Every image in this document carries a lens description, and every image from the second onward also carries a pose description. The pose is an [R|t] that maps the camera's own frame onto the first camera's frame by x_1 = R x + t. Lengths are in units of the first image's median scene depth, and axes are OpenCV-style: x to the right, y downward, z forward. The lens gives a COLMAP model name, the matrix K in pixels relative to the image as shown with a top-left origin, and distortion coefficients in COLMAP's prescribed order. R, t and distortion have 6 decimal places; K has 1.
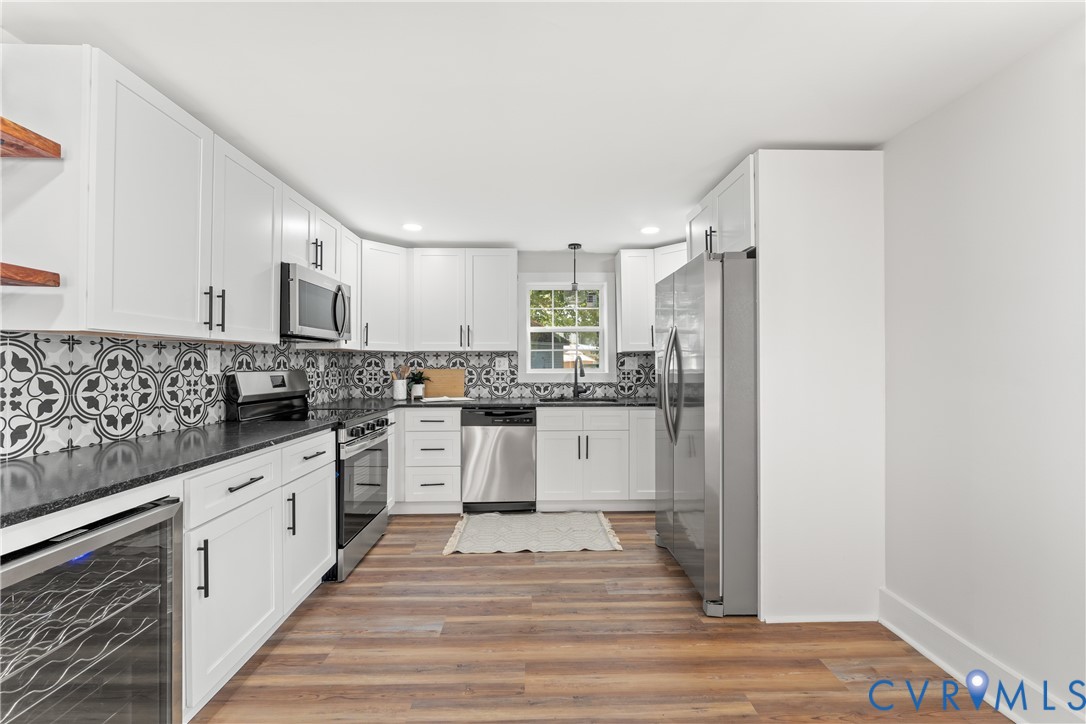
lens RADIAL K [[447.6, 0, 543.0], [0, 447.6, 362.0], [0, 0, 1]] dist [-0.003450, -0.000173]
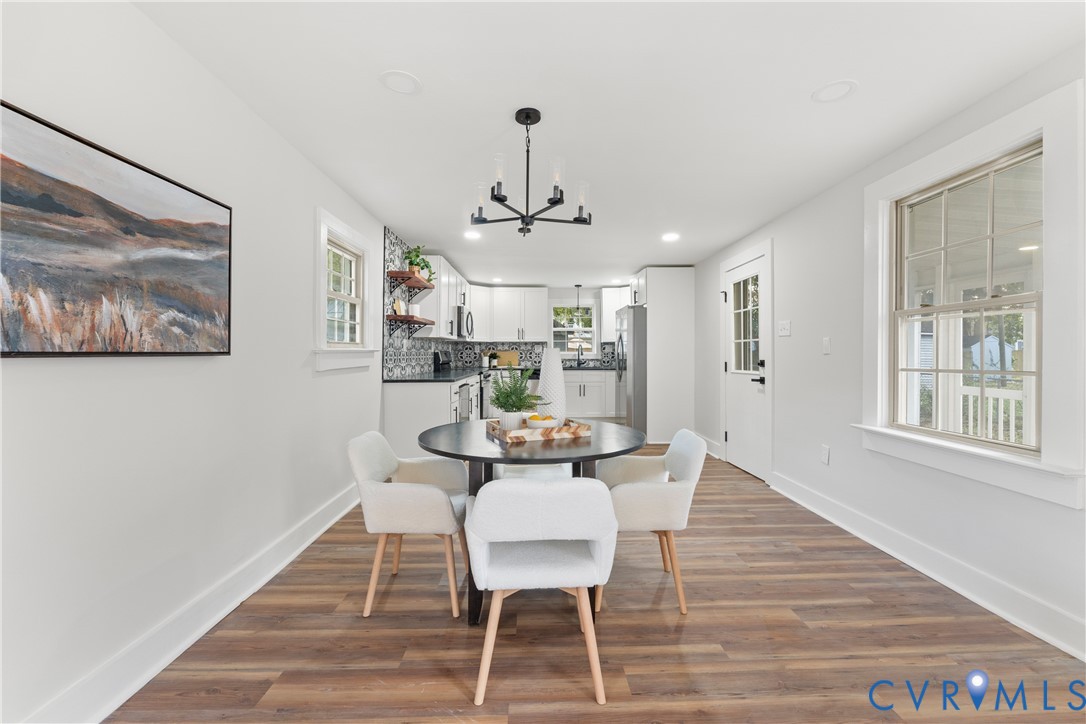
lens RADIAL K [[454.1, 0, 542.9], [0, 454.1, 353.8], [0, 0, 1]] dist [-0.005118, -0.000007]
pose [[0.999986, 0.001247, -0.005105, -0.074368], [-0.001202, 0.999961, 0.008715, 0.010632], [0.005116, -0.008708, 0.999949, -1.016695]]
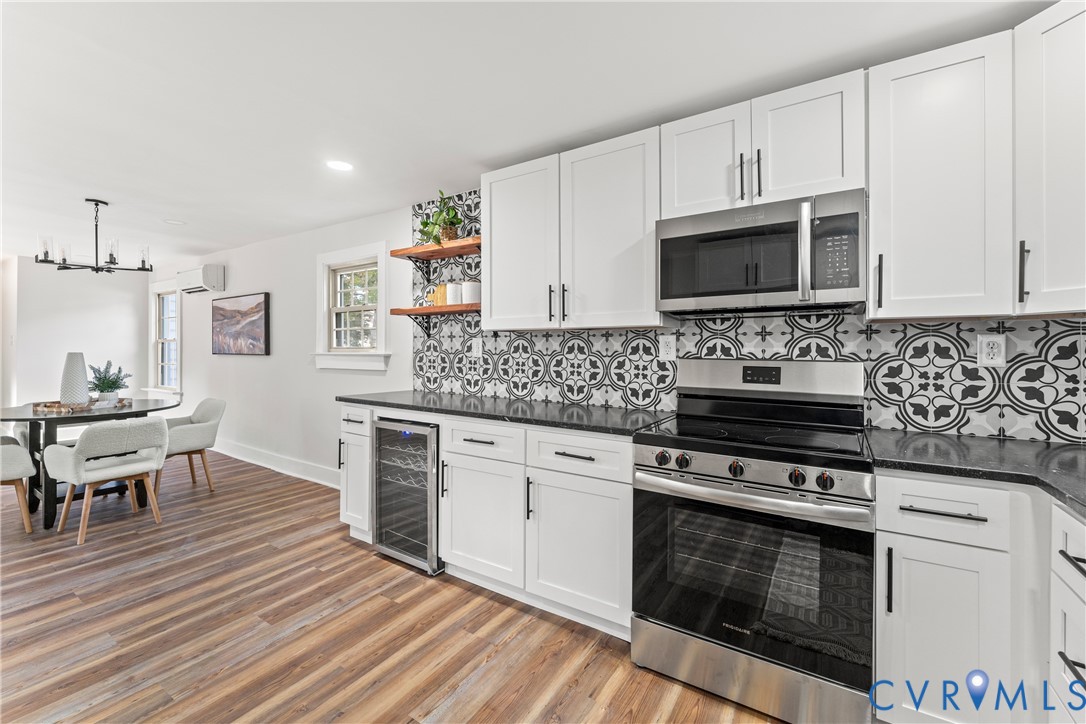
lens RADIAL K [[451.1, 0, 542.9], [0, 451.1, 347.0], [0, 0, 1]] dist [-0.000461, 0.000023]
pose [[-0.567227, -0.004273, -0.823551, 0.145655], [0.001924, 0.999977, -0.006513, 0.002968], [0.823559, -0.005279, -0.567206, 0.891168]]
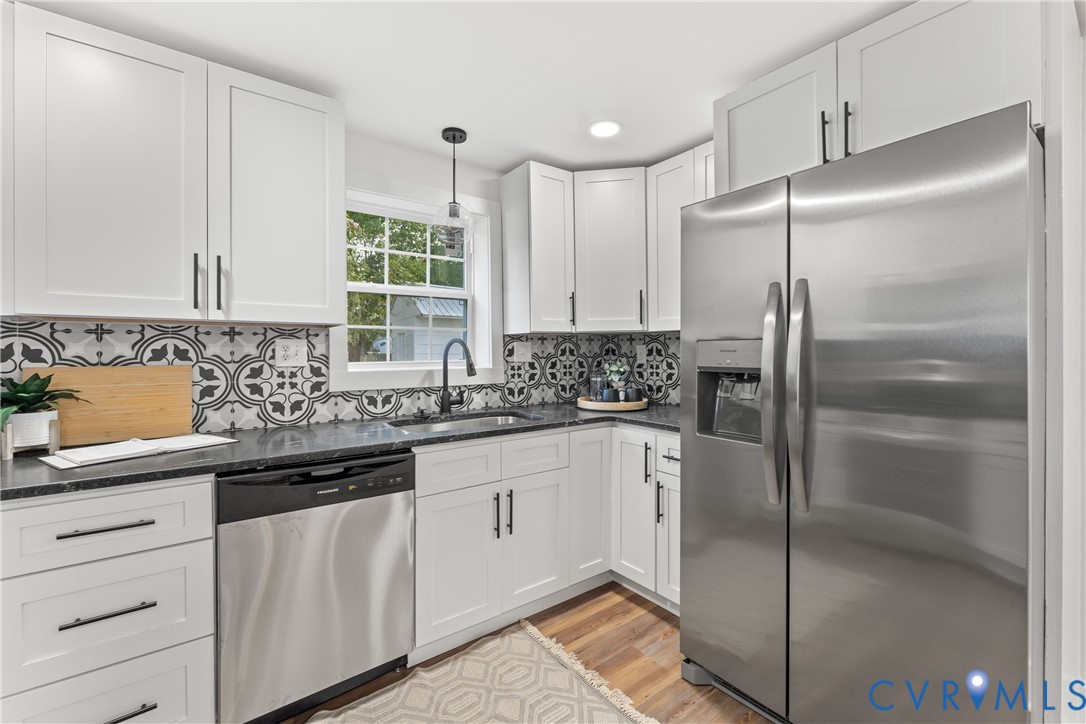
lens RADIAL K [[454.1, 0, 542.9], [0, 454.1, 353.8], [0, 0, 1]] dist [-0.005118, -0.000007]
pose [[0.812540, -0.001642, 0.582904, -0.180794], [-0.002617, 0.999976, 0.006465, 0.001773], [-0.582900, -0.006778, 0.812516, 0.548417]]
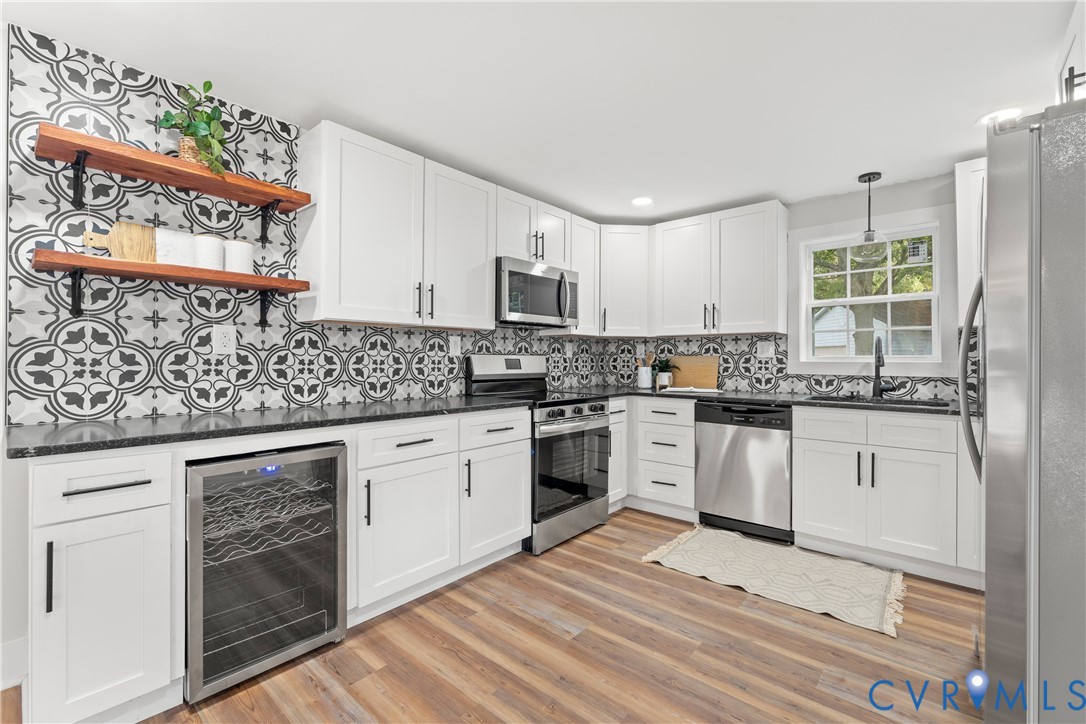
lens RADIAL K [[468.2, 0, 543.6], [0, 468.2, 356.5], [0, 0, 1]] dist [-0.001797, -0.000261]
pose [[0.740092, 0.000975, -0.672505, 0.205332], [-0.000557, 0.999999, 0.000837, 0.018755], [0.672506, -0.000245, 0.740092, 0.142288]]
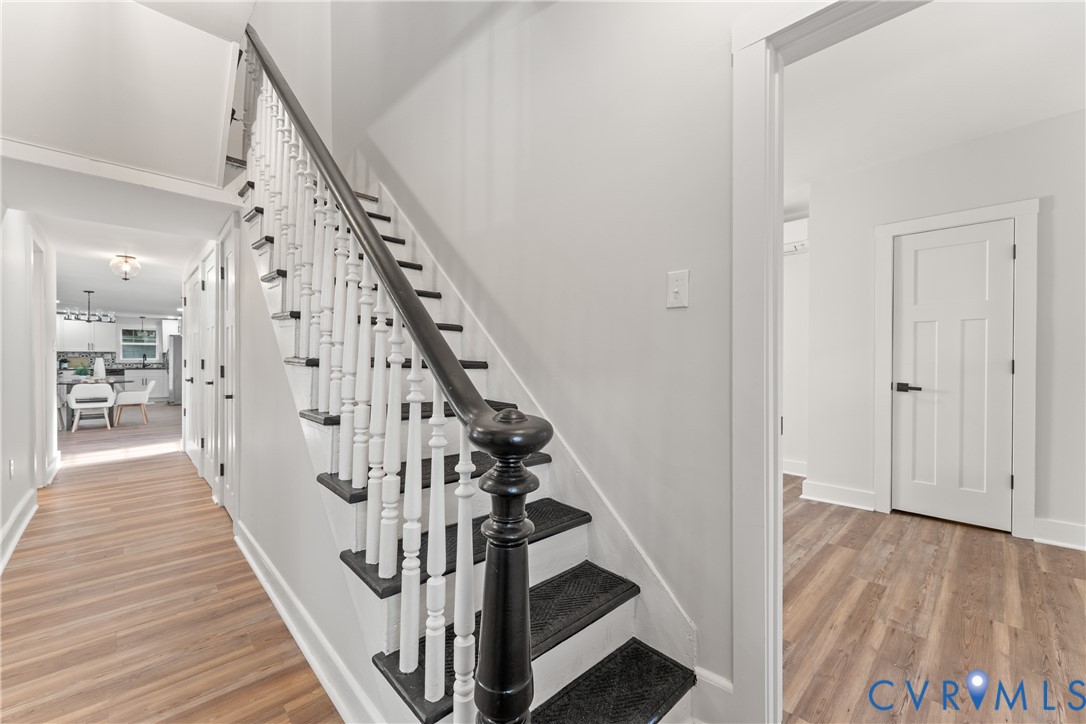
lens RADIAL K [[436.5, 0, 543.0], [0, 436.5, 362.0], [0, 0, 1]] dist [0.001622, 0.000402]
pose [[0.740569, -0.002393, 0.671976, 0.100772], [-0.008302, 0.999885, 0.012710, -0.018726], [-0.671929, -0.014992, 0.740464, -3.335996]]
